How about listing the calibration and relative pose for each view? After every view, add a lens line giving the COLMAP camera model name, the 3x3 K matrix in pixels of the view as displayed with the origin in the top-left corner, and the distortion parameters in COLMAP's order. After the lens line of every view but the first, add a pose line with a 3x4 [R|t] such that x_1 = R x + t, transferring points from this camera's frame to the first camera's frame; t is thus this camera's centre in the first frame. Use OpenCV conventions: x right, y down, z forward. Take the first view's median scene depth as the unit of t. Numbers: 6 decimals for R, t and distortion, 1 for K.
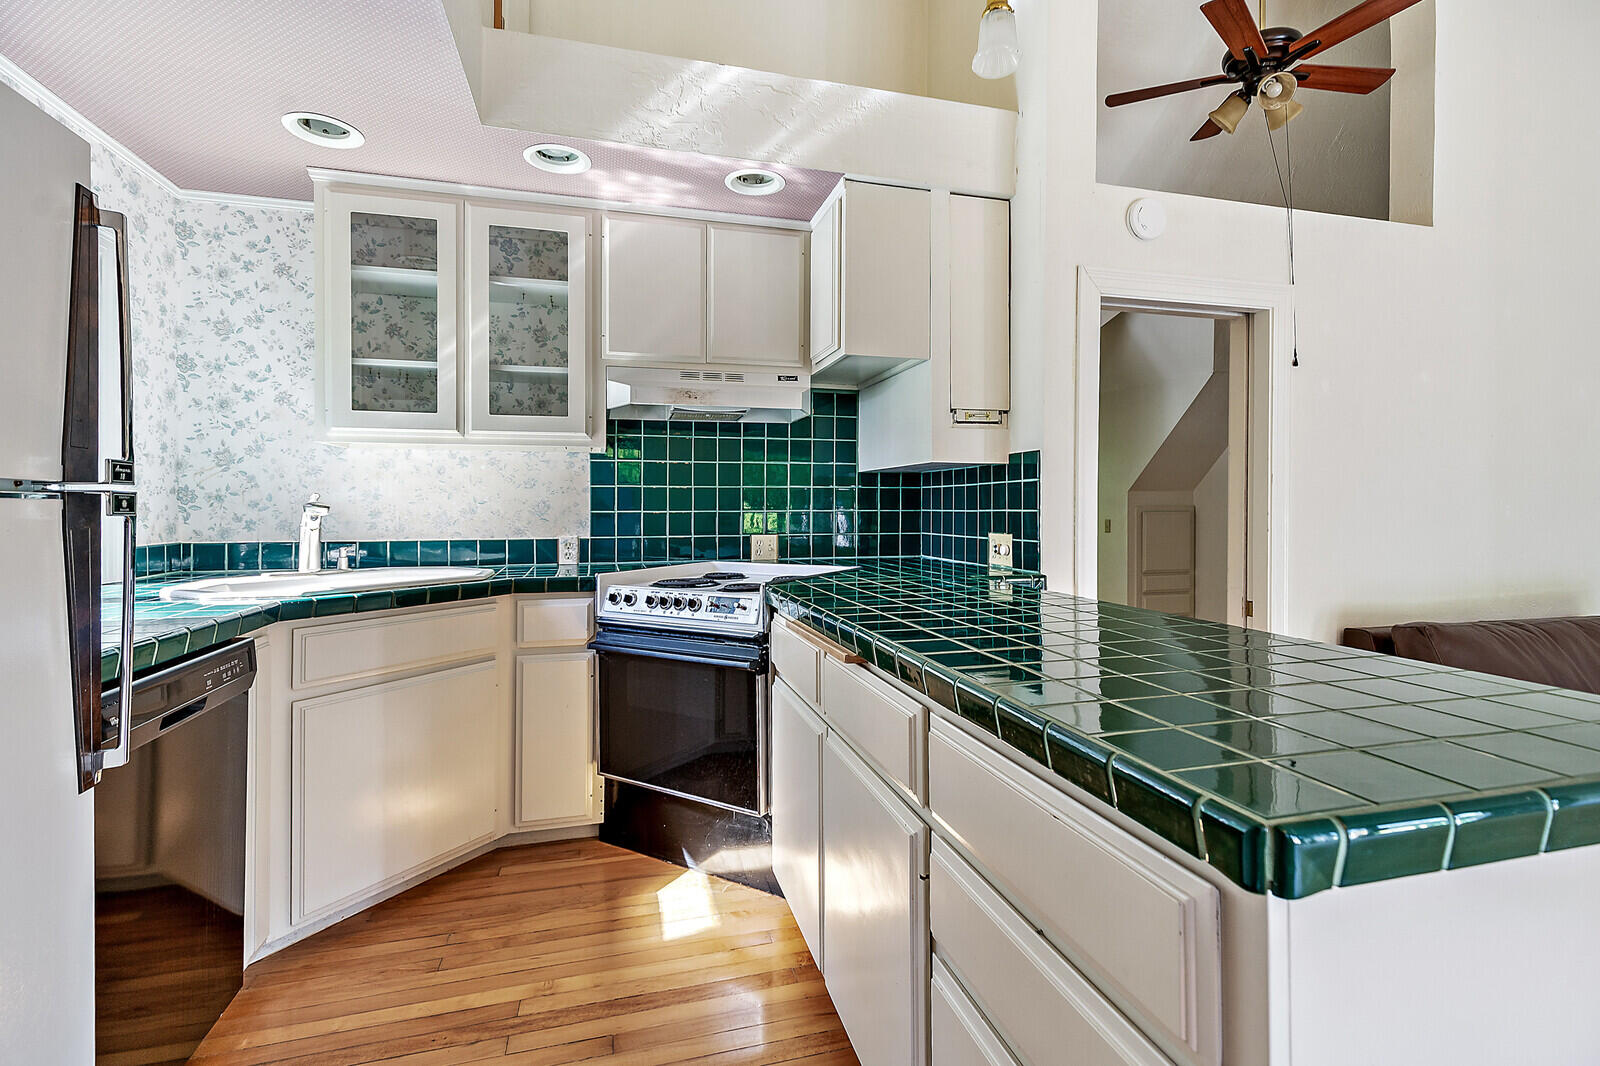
lens RADIAL K [[735.7, 0, 790.4], [0, 735.7, 504.2], [0, 0, 1]] dist [0.008143, -0.000291]
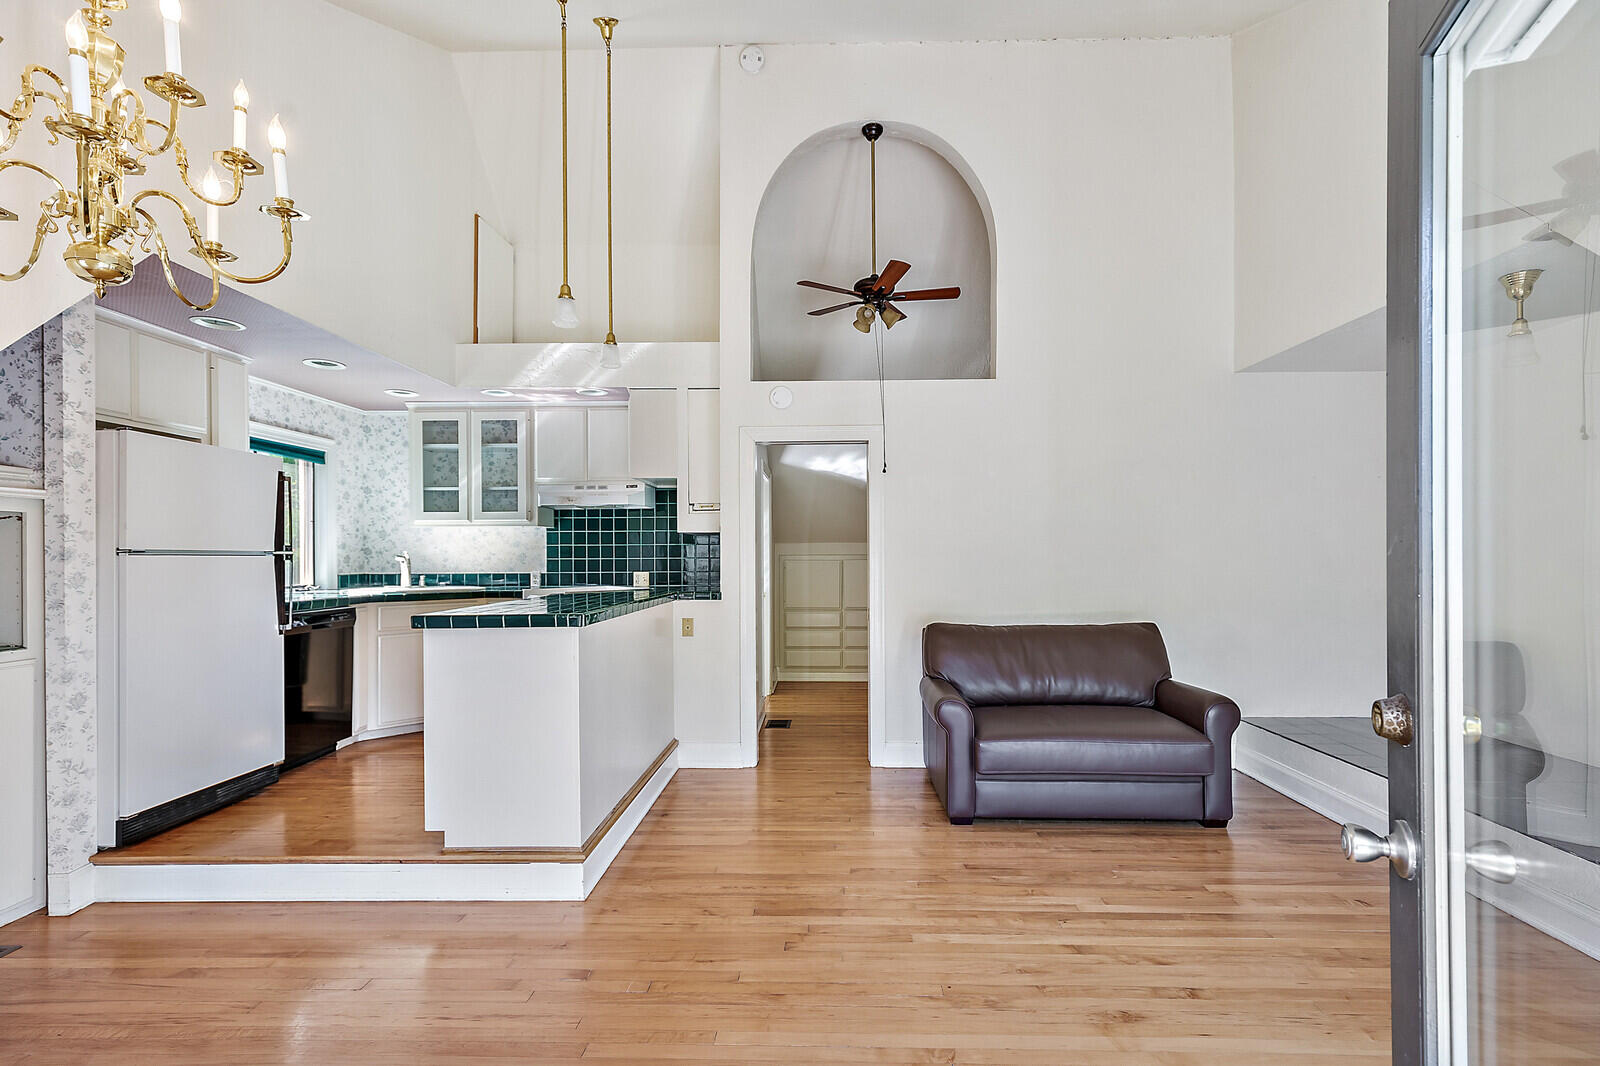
lens RADIAL K [[735.7, 0, 803.0], [0, 735.7, 542.8], [0, 0, 1]] dist [0.008143, -0.000291]
pose [[0.957882, -0.008176, -0.287046, 1.012042], [0.004958, 0.999916, -0.011935, -0.006071], [0.287120, 0.010009, 0.957842, -0.692916]]
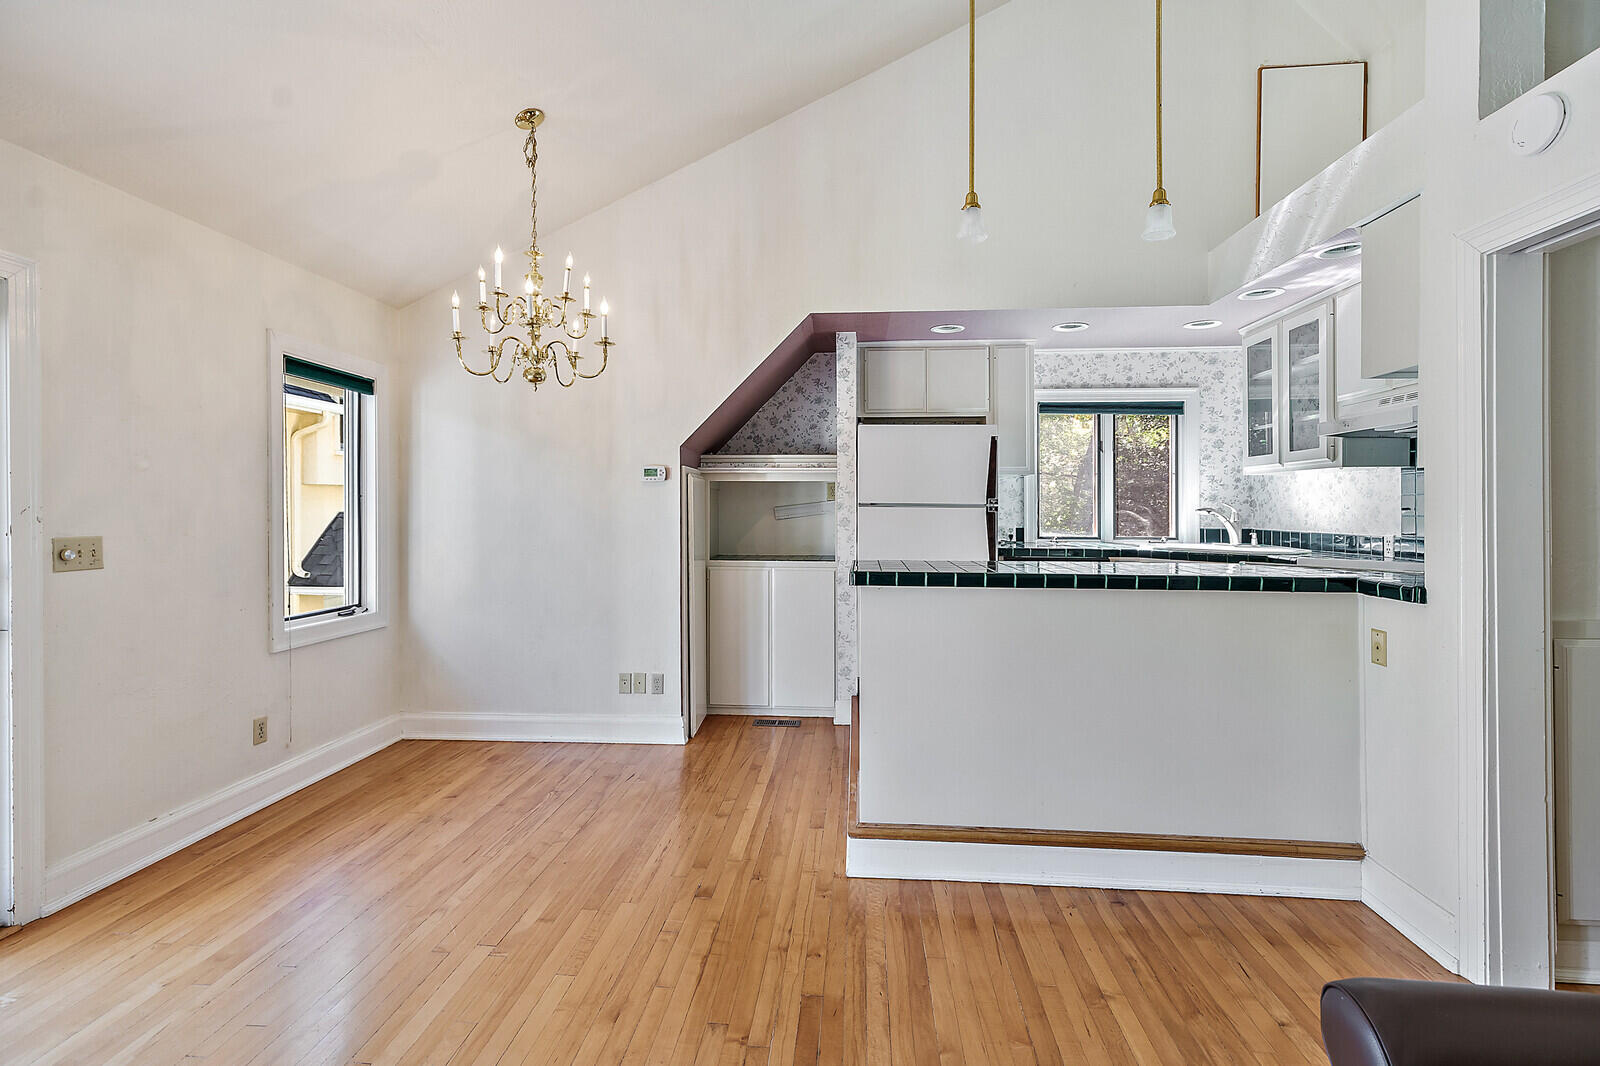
lens RADIAL K [[735.7, 0, 800.5], [0, 735.7, 508.0], [0, 0, 1]] dist [0.008143, -0.000291]
pose [[-0.331296, 0.002234, -0.943524, 1.368295], [-0.000281, 0.999997, 0.002467, -0.006183], [0.943527, 0.001082, -0.331295, 0.527666]]
